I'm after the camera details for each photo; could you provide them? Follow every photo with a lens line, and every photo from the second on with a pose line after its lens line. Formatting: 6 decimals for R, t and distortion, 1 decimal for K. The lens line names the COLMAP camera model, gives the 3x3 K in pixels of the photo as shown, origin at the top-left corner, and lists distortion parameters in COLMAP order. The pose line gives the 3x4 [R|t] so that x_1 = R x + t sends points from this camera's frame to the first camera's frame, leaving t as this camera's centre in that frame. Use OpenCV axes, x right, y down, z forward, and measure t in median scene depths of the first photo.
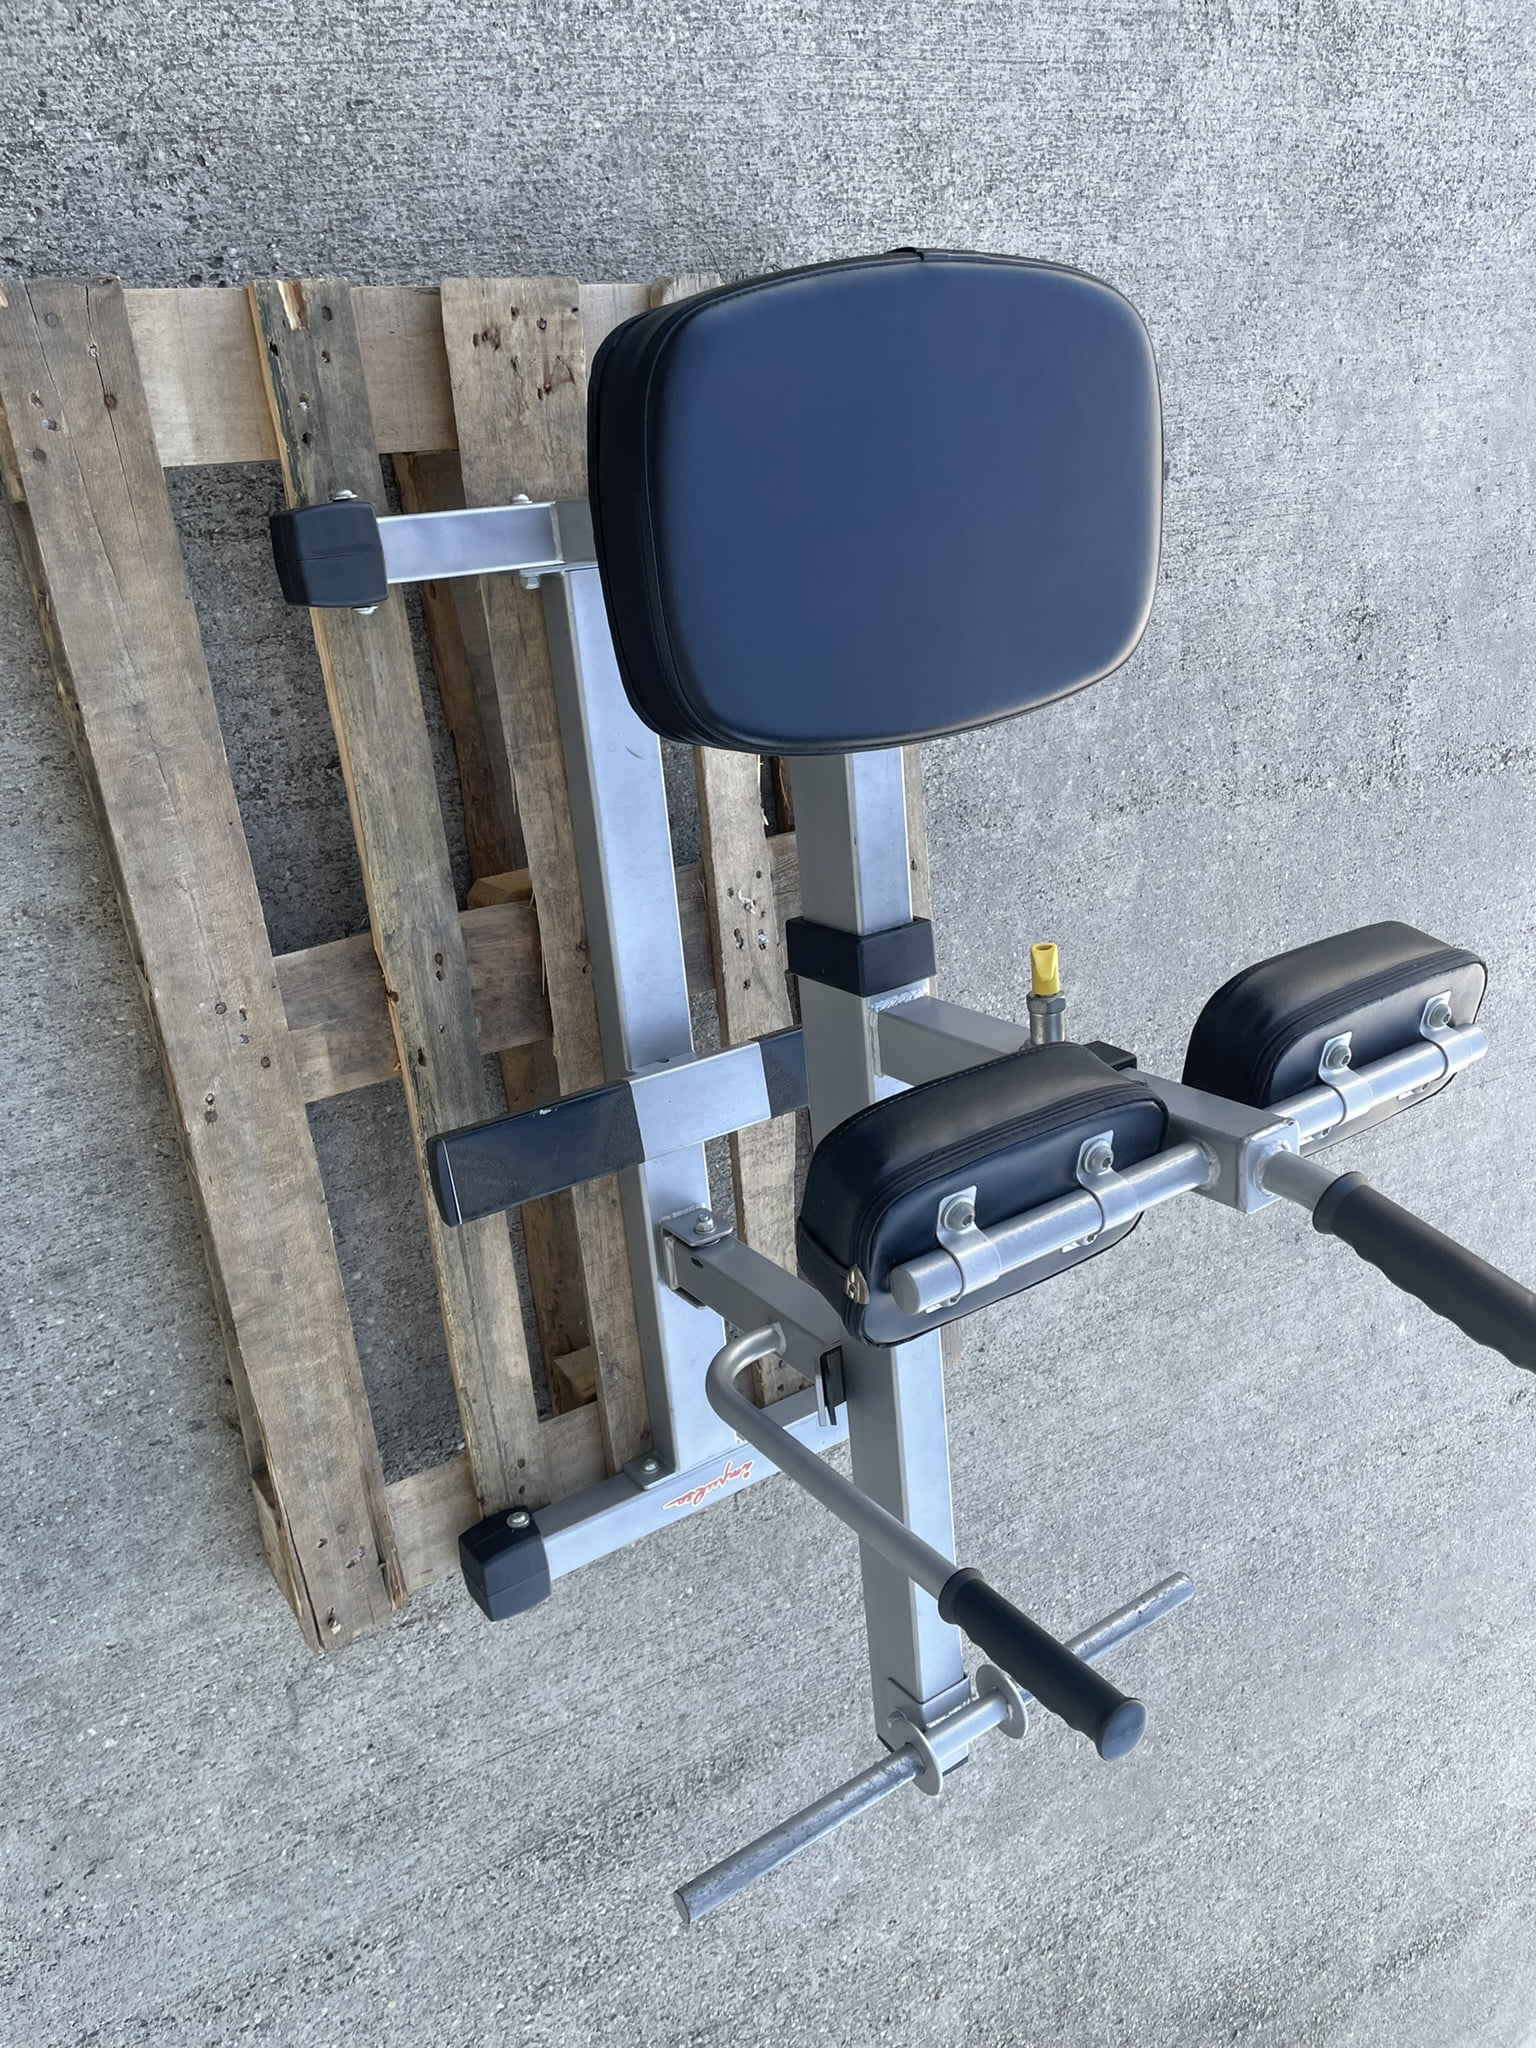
lens RADIAL K [[1548.8, 0, 760.6], [0, 1548.8, 1008.5], [0, 0, 1]] dist [0.068179, -0.103233]
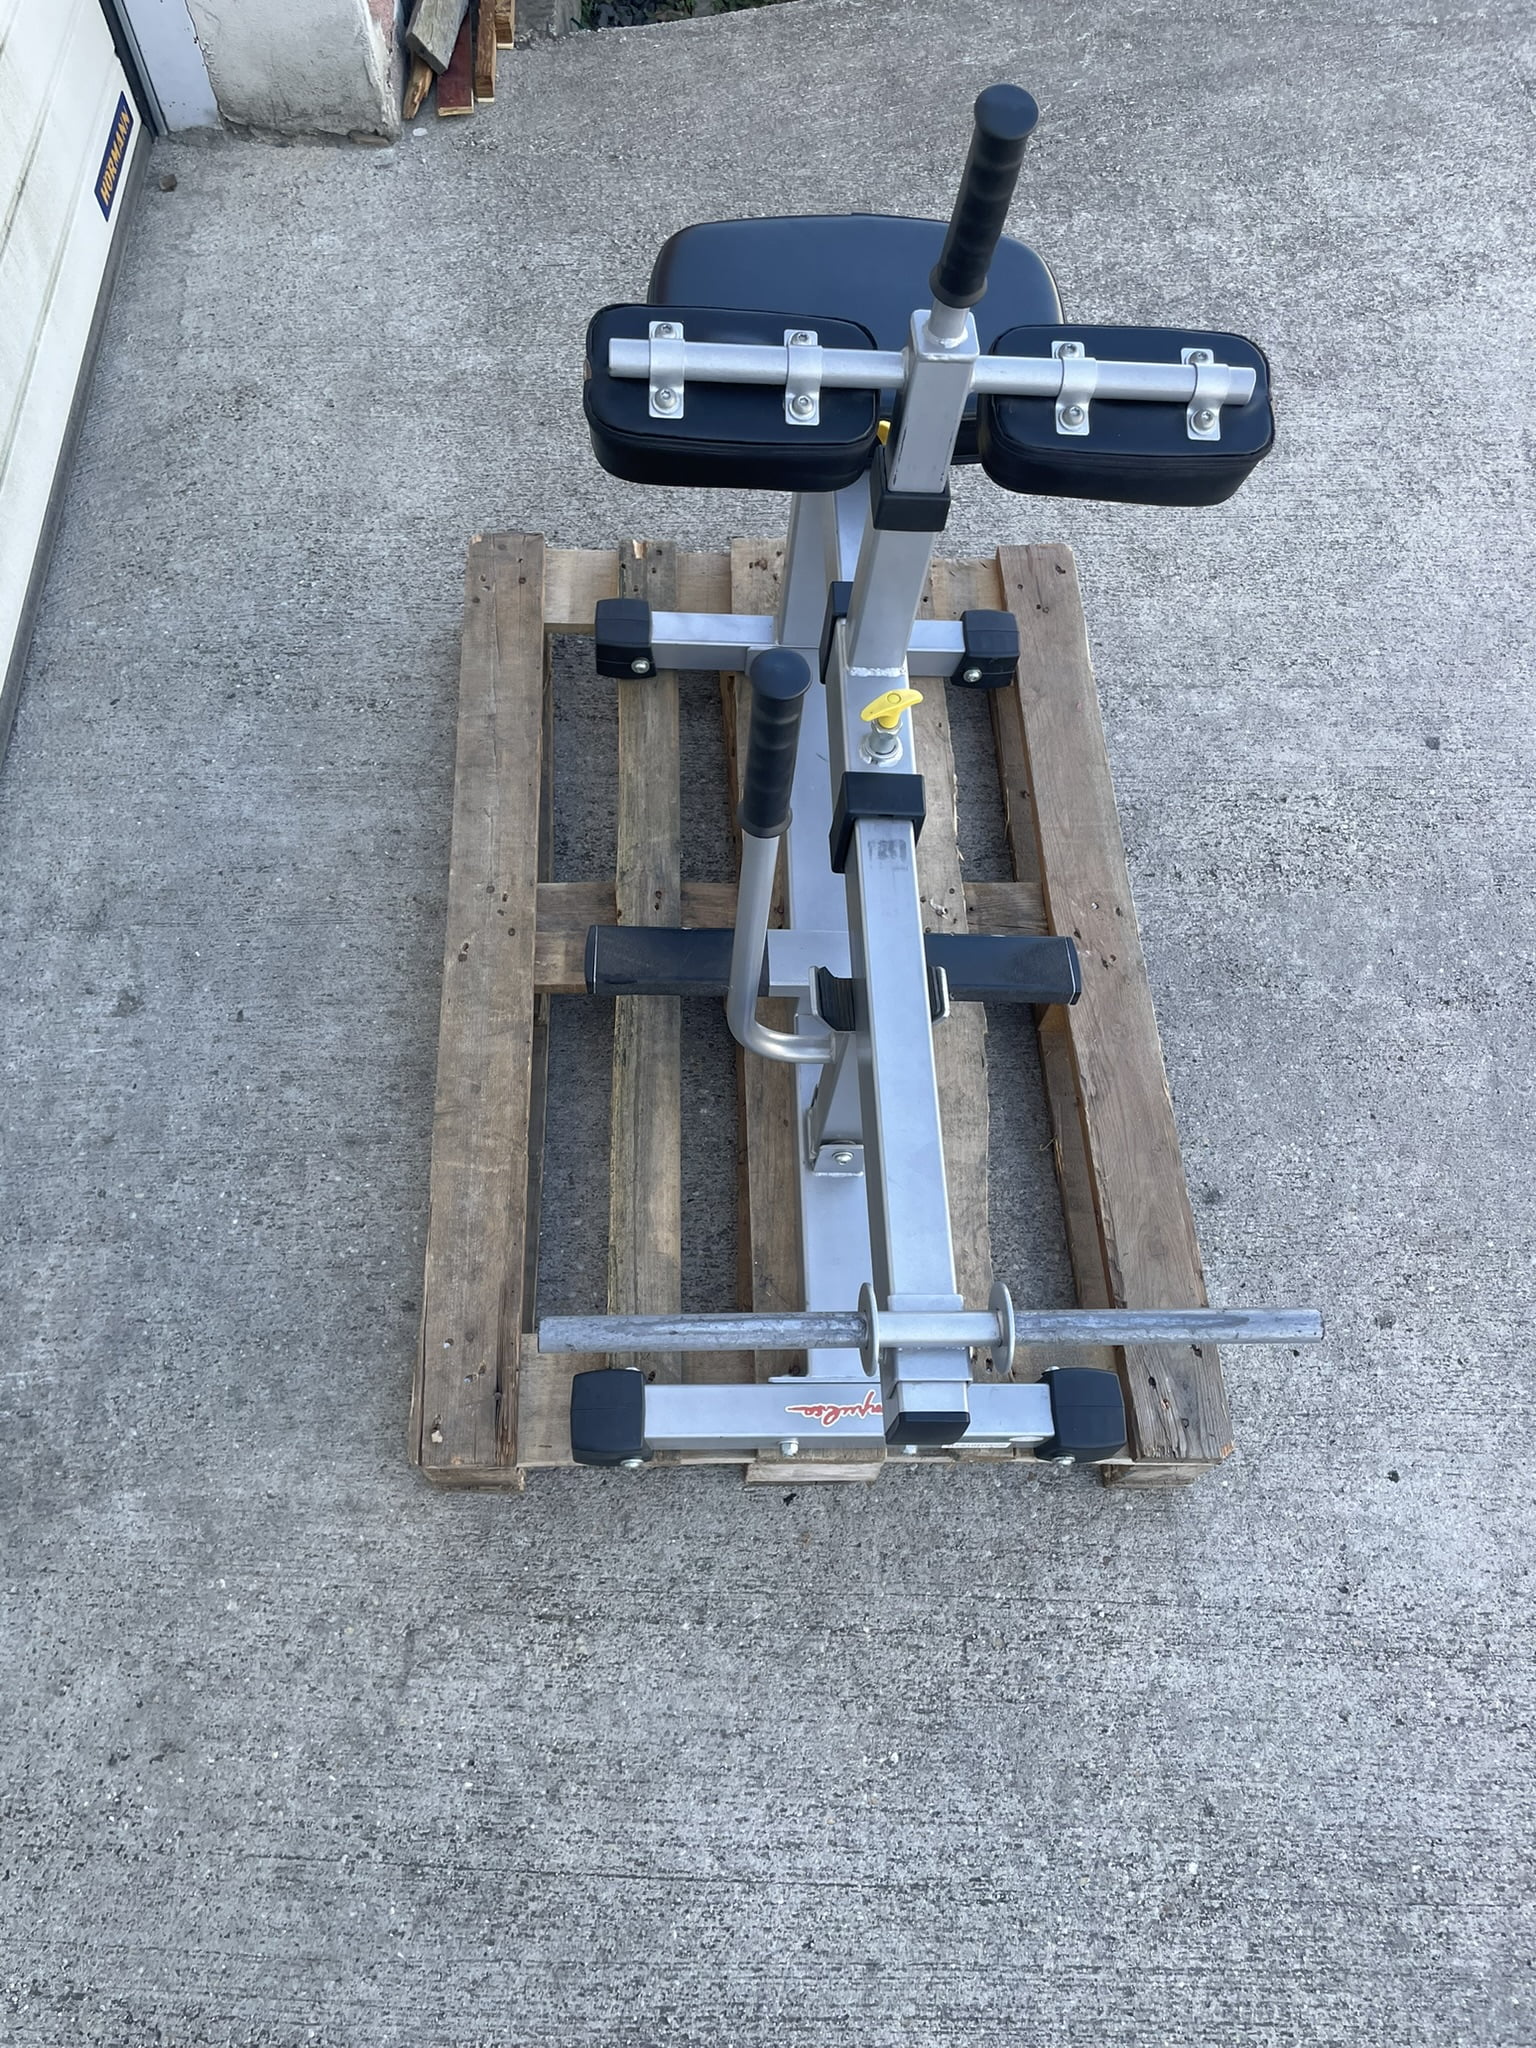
lens RADIAL K [[1548.8, 0, 753.2], [0, 1548.8, 1010.8], [0, 0, 1]] dist [0.068179, -0.103233]
pose [[0.870589, -0.169445, -0.461913, 0.401804], [-0.208742, 0.722940, -0.658623, 0.796626], [0.445536, 0.669811, 0.594013, 0.311140]]
